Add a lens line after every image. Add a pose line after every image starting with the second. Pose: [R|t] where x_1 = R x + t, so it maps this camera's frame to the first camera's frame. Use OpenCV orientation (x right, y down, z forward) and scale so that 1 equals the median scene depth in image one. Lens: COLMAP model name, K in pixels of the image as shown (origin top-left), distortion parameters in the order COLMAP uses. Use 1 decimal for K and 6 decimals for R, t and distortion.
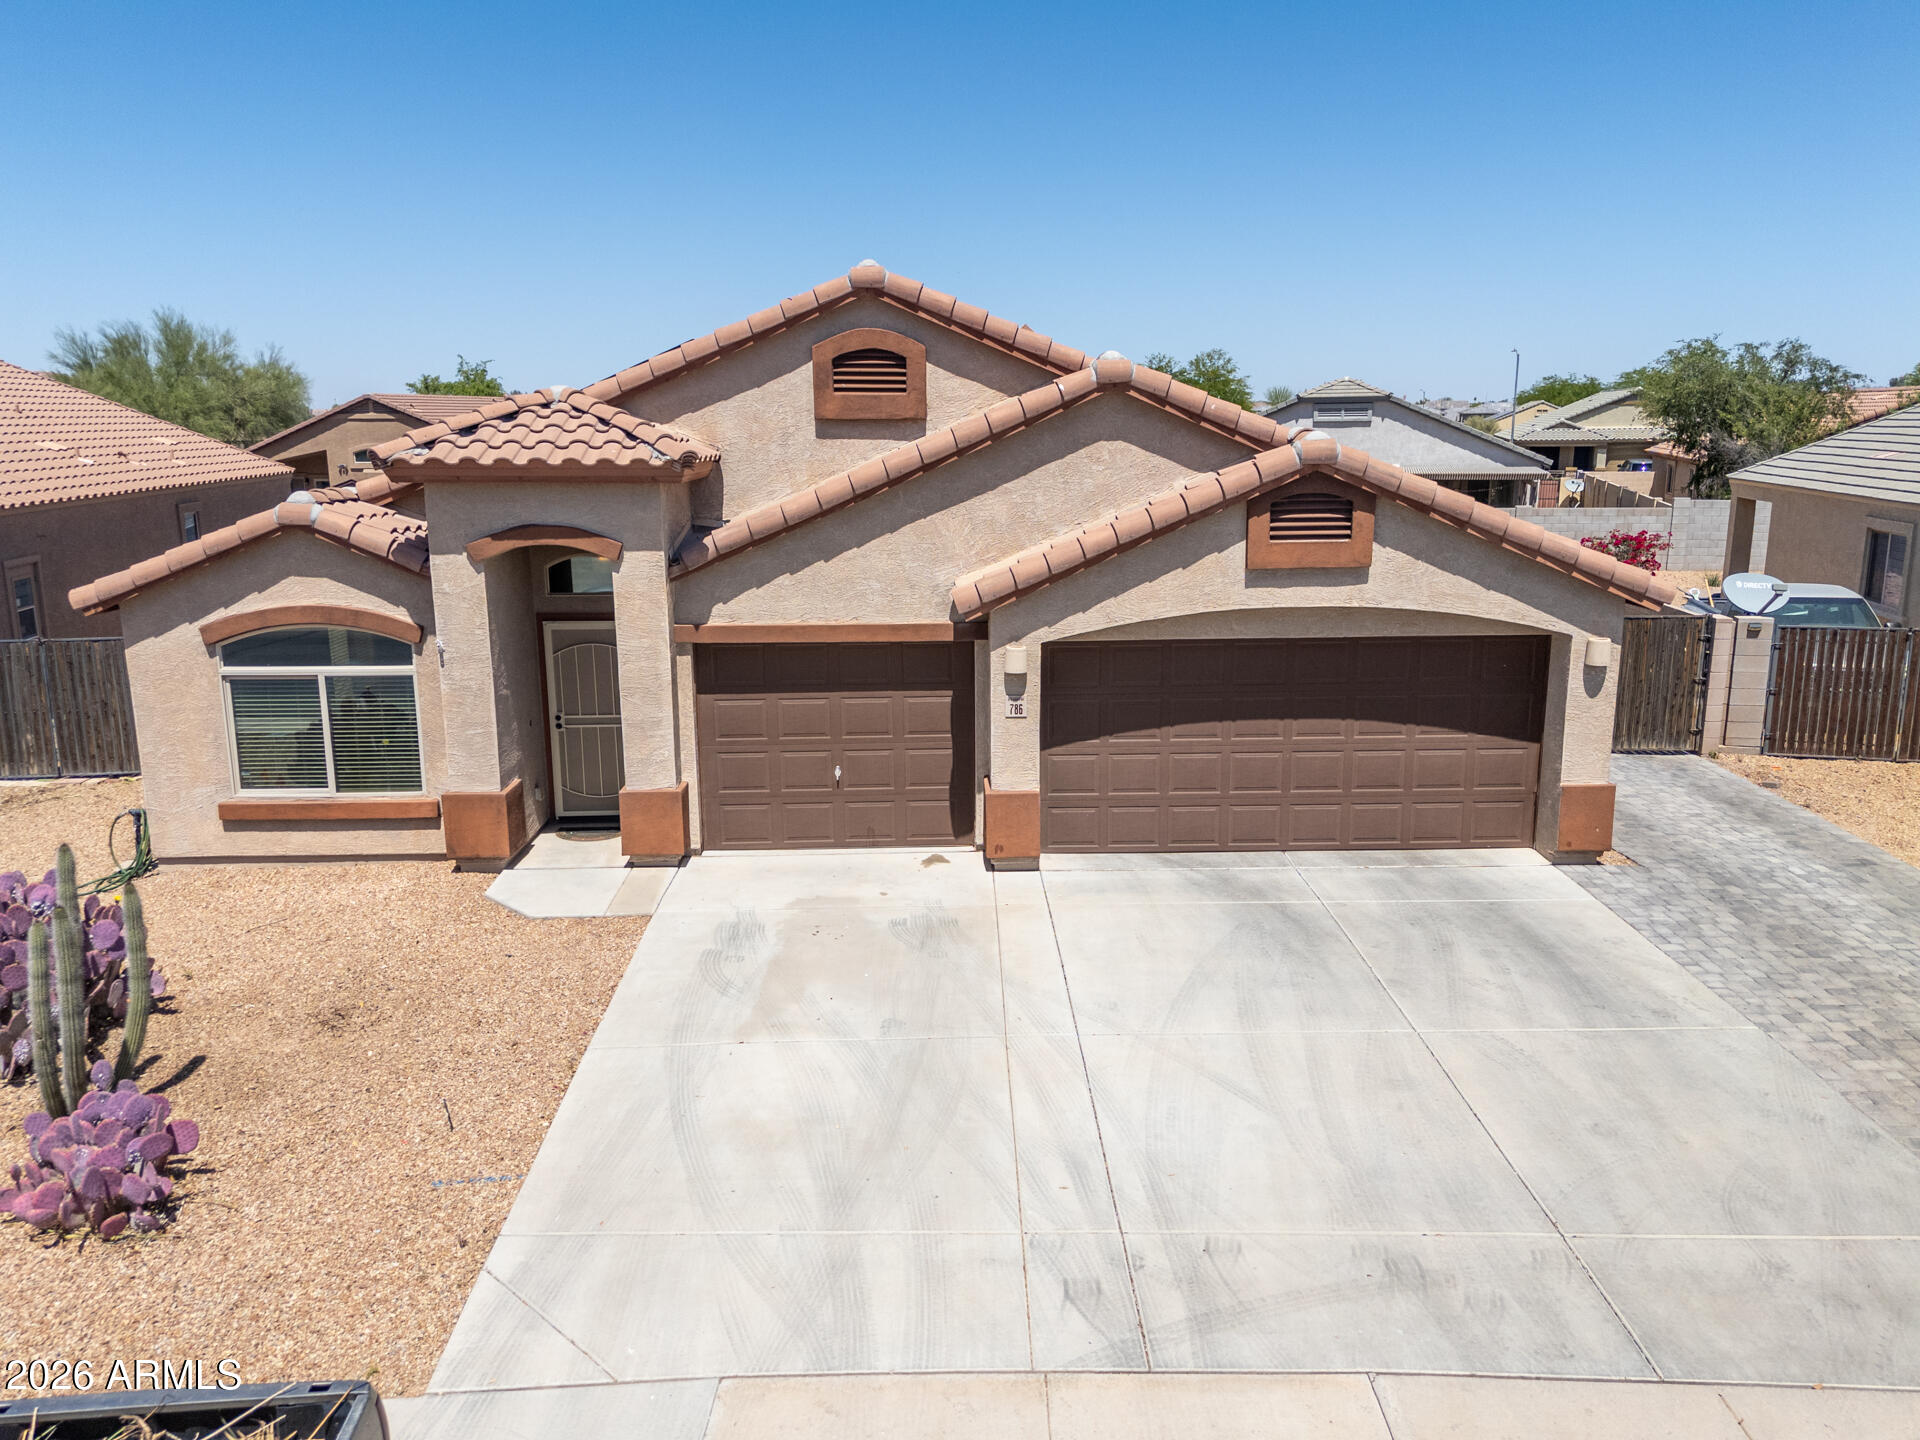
lens RADIAL K [[1423.2, 0, 965.0], [0, 1423.2, 711.6], [0, 0, 1]] dist [0.074429, -0.061958]
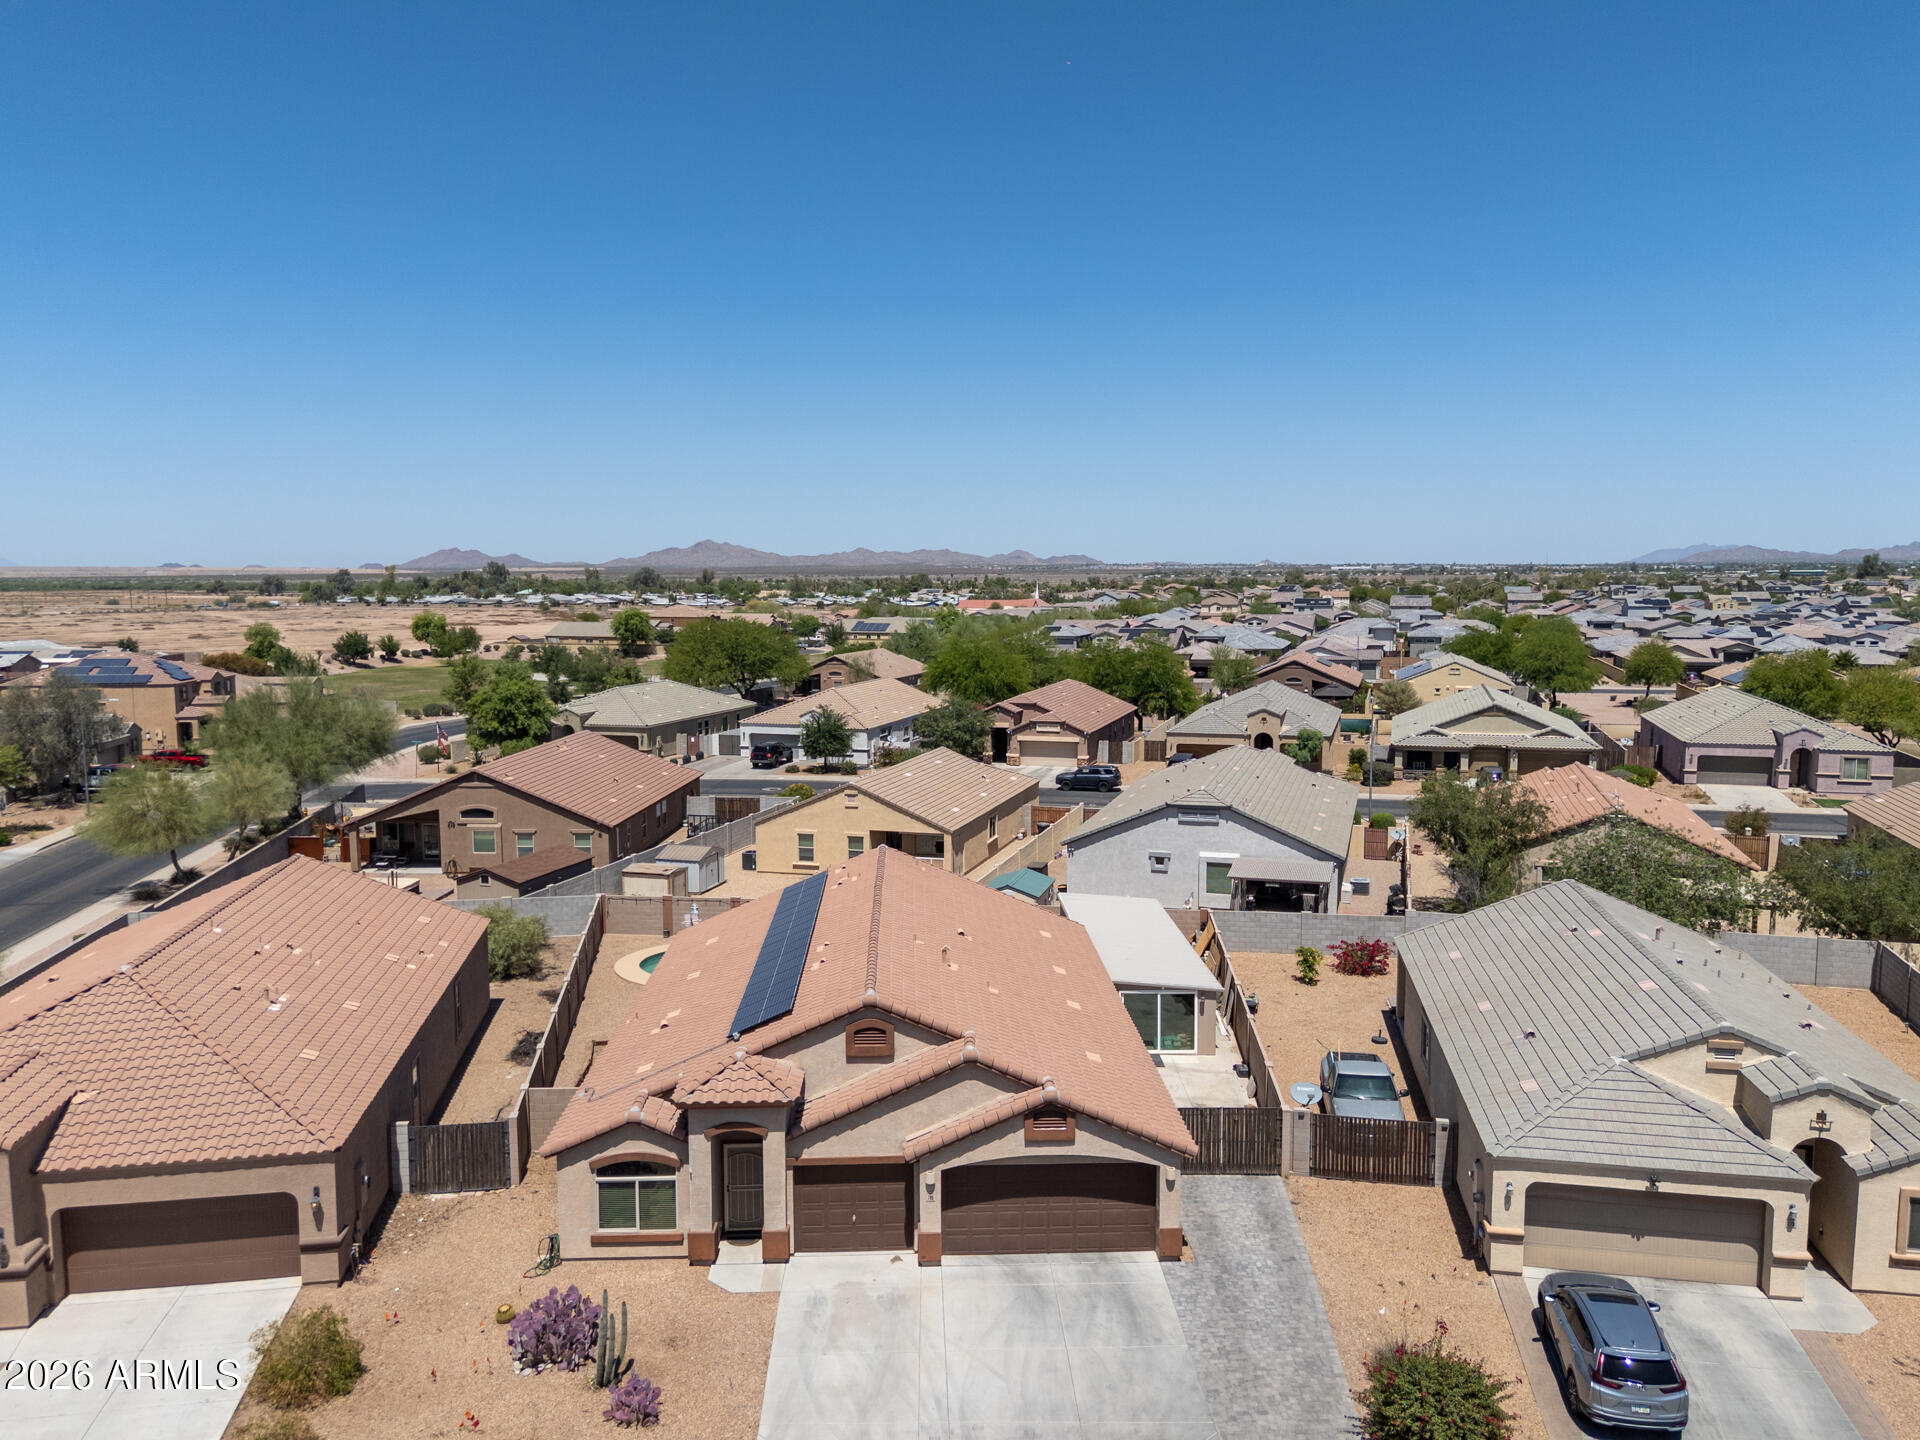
lens RADIAL K [[1481.8, 0, 962.3], [0, 1481.8, 728.3], [0, 0, 1]] dist [0.075902, -0.120663]
pose [[0.999927, 0.001847, 0.011976, 0.056530], [-0.000650, 0.995068, -0.099194, -0.524337], [-0.012101, 0.099179, 0.994996, -1.531166]]
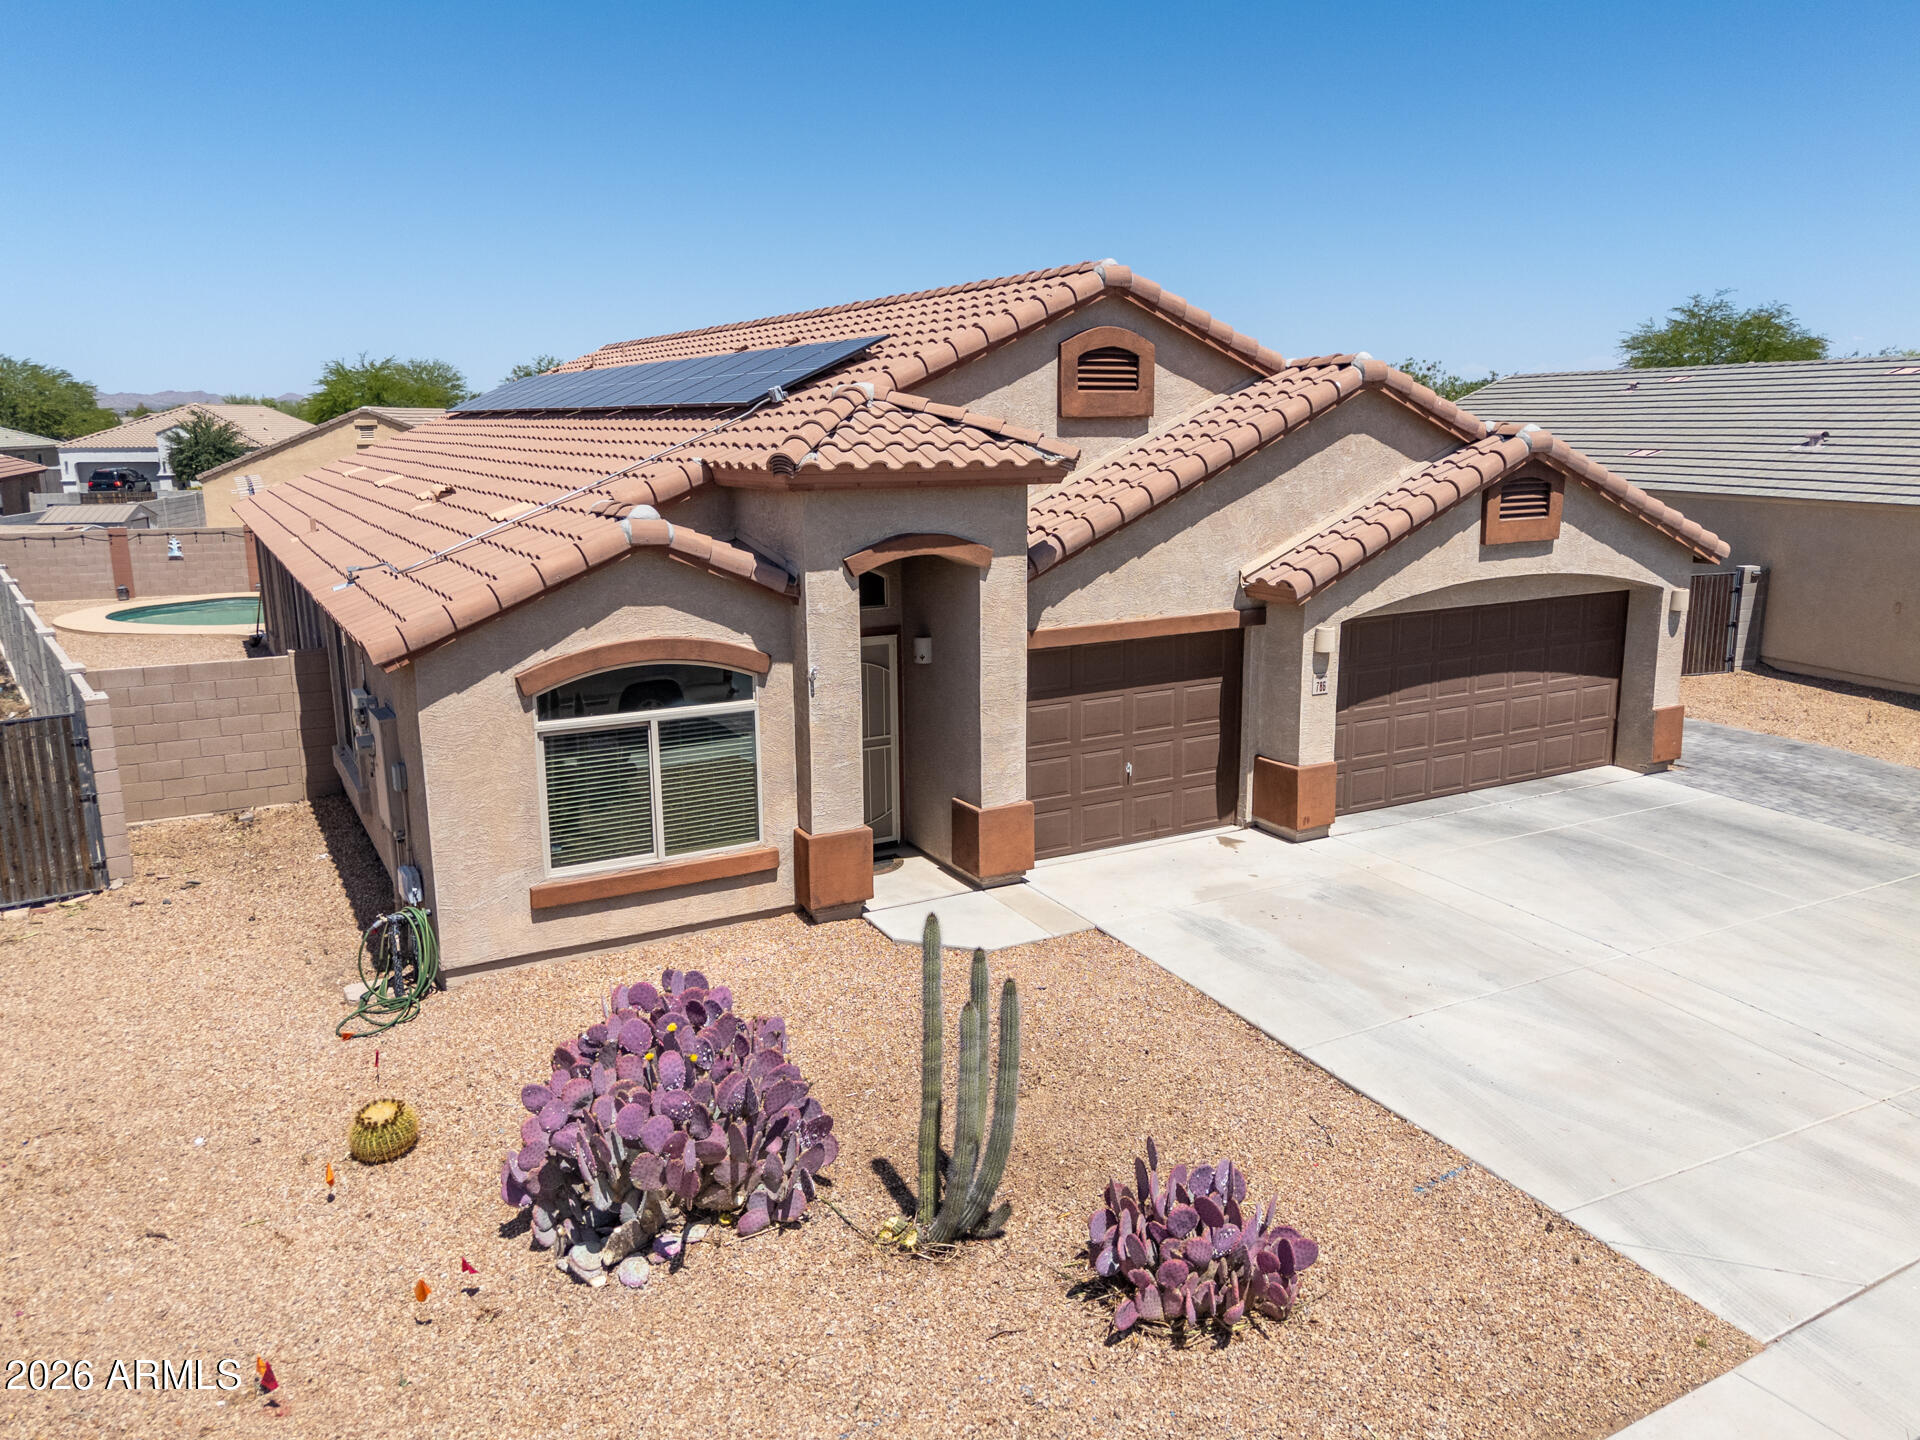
lens RADIAL K [[1423.2, 0, 965.0], [0, 1423.2, 711.6], [0, 0, 1]] dist [0.074429, -0.061958]
pose [[0.887636, -0.096254, 0.450375, -0.668399], [0.098127, 0.994988, 0.019252, -0.028995], [-0.449971, 0.027105, 0.892632, 0.161074]]
